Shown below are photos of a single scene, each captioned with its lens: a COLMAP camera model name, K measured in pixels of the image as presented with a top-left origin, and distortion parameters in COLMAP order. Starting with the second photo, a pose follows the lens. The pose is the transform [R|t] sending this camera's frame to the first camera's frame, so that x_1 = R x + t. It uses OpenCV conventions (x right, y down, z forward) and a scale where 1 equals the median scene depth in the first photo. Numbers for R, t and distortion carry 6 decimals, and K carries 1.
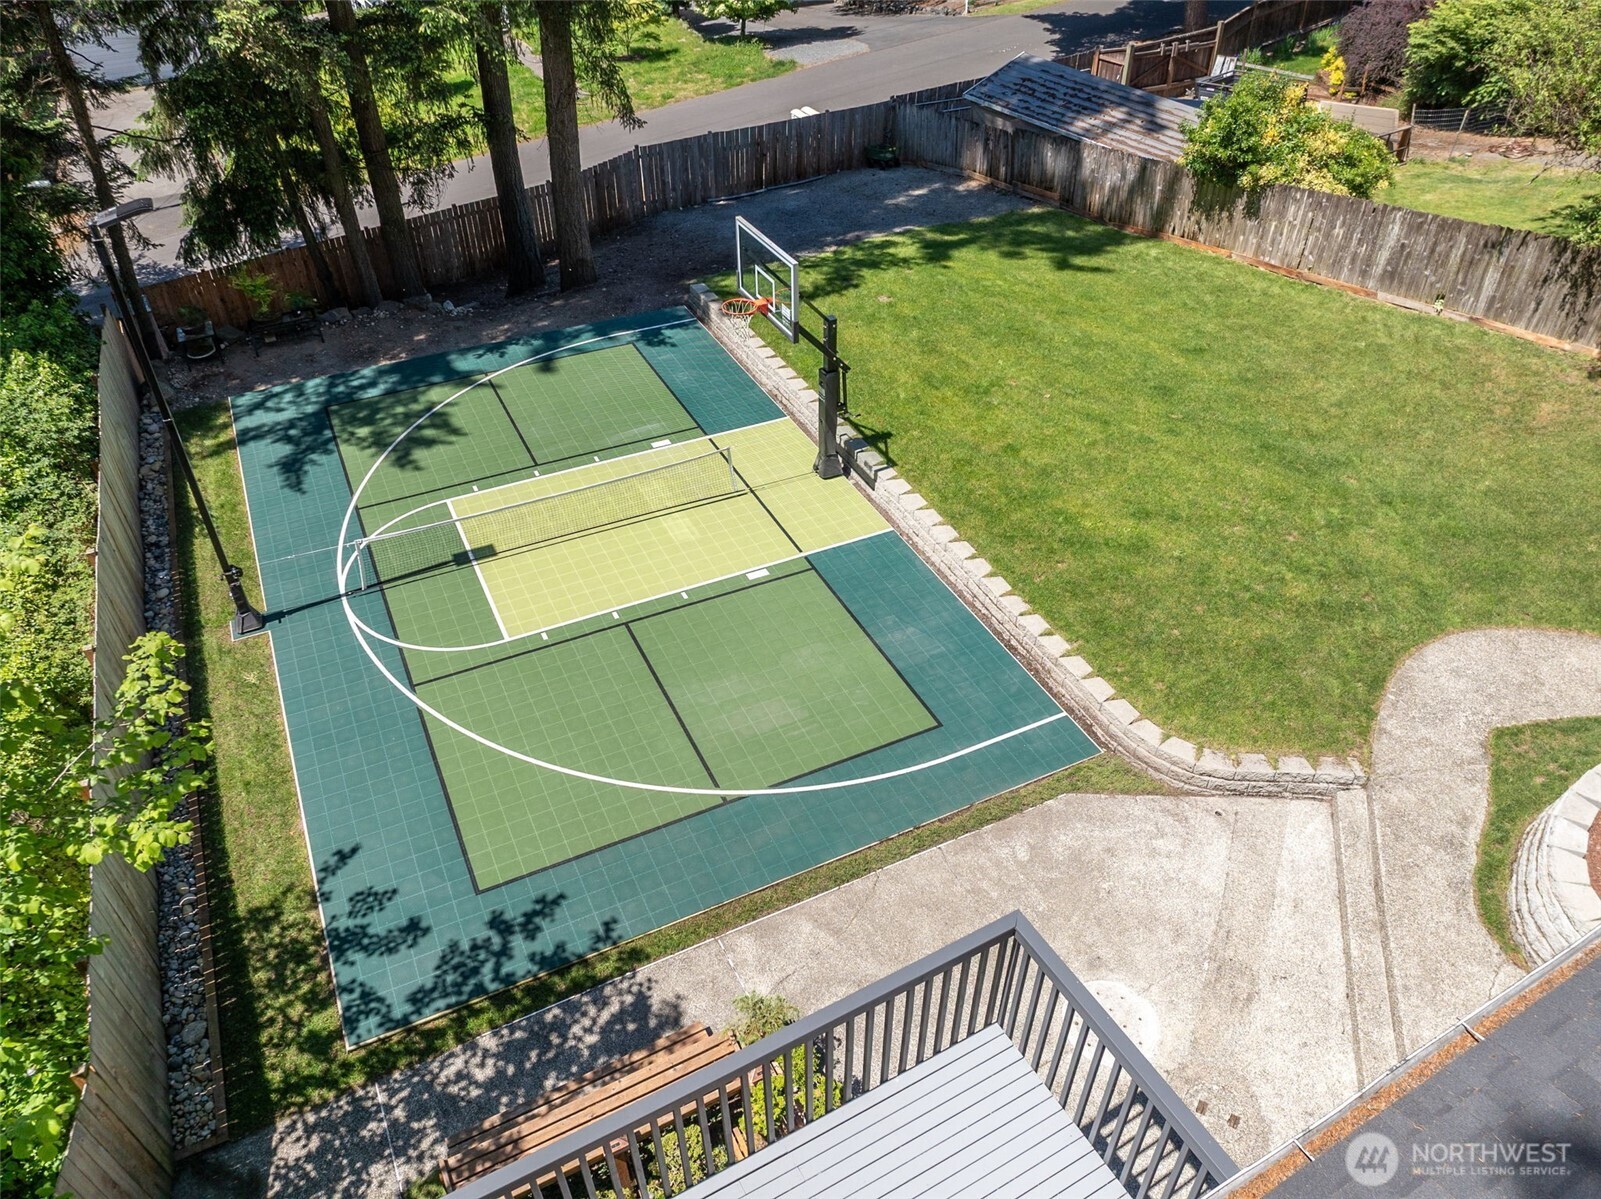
lens RADIAL K [[1133.0, 0, 800.5], [0, 1133.0, 599.5], [0, 0, 1]] dist [-0.035933, -0.001652]
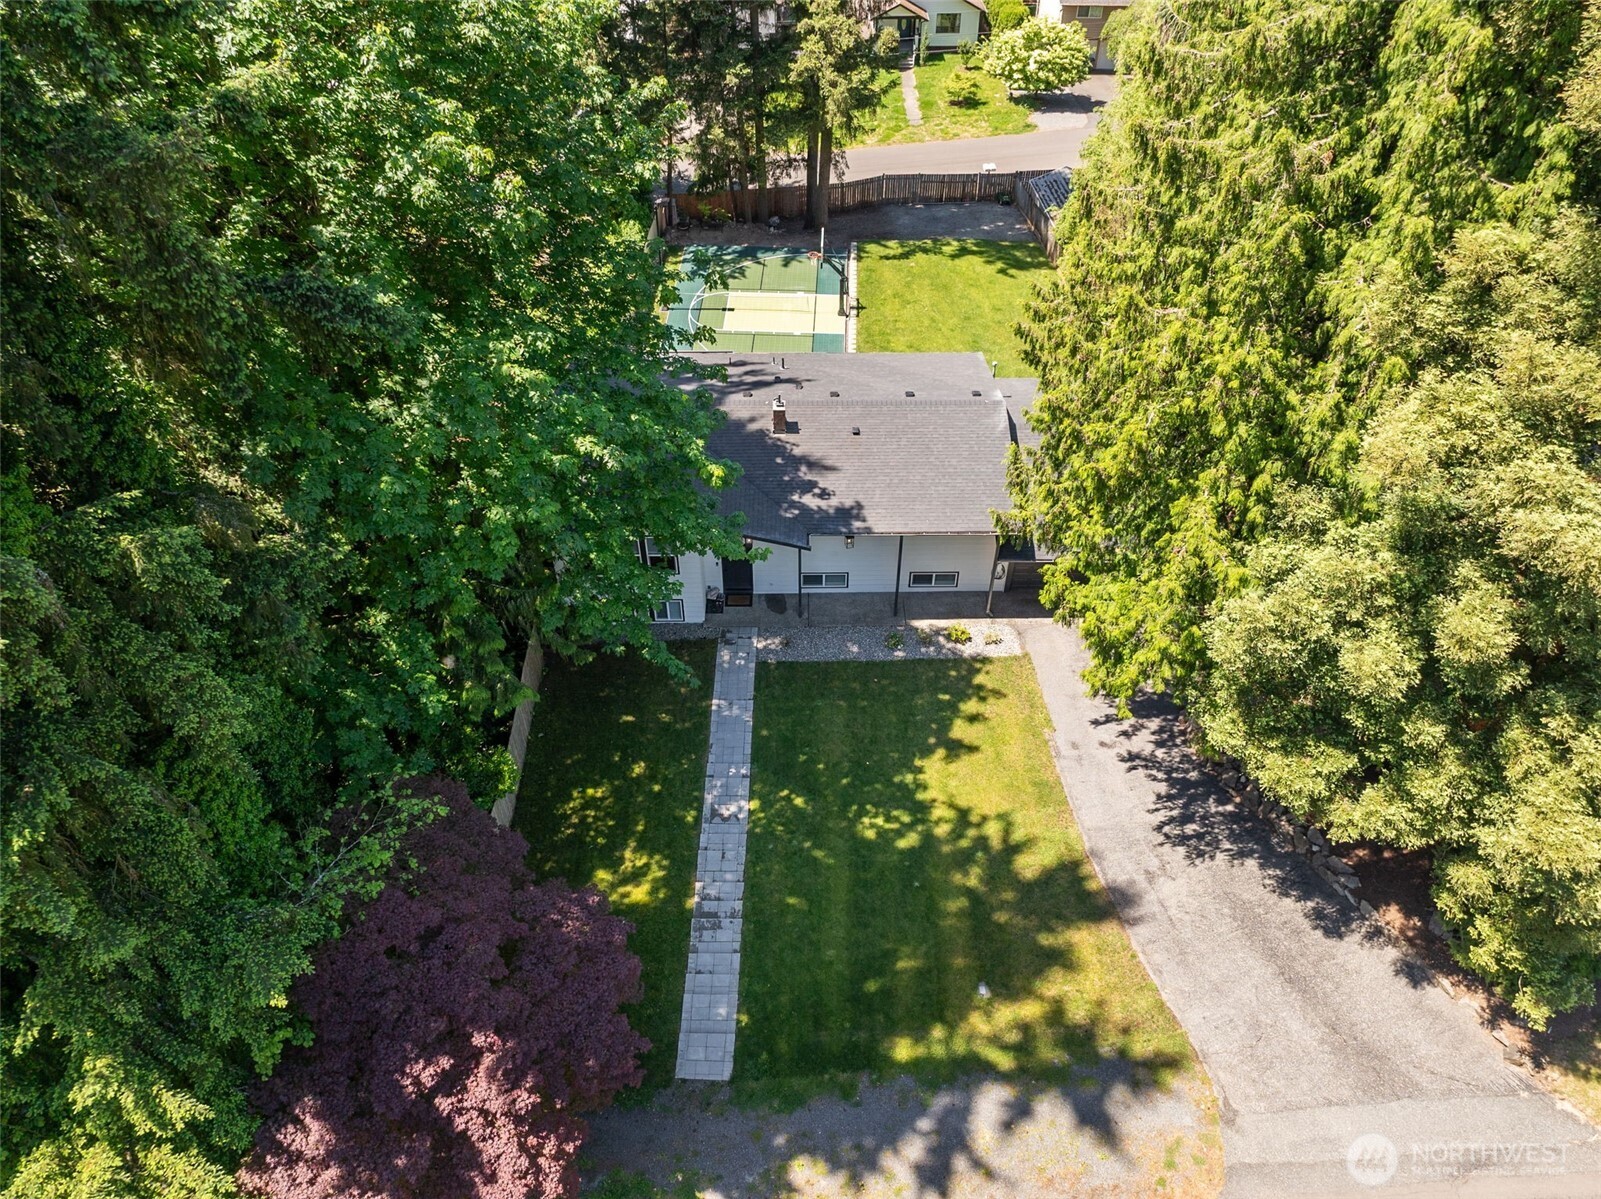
lens RADIAL K [[1133.0, 0, 800.5], [0, 1133.0, 599.5], [0, 0, 1]] dist [-0.035933, -0.001652]
pose [[0.896042, 0.324279, -0.303235, 1.016419], [-0.300492, 0.945760, 0.123459, 0.253509], [0.326823, -0.019505, 0.944884, -1.820100]]
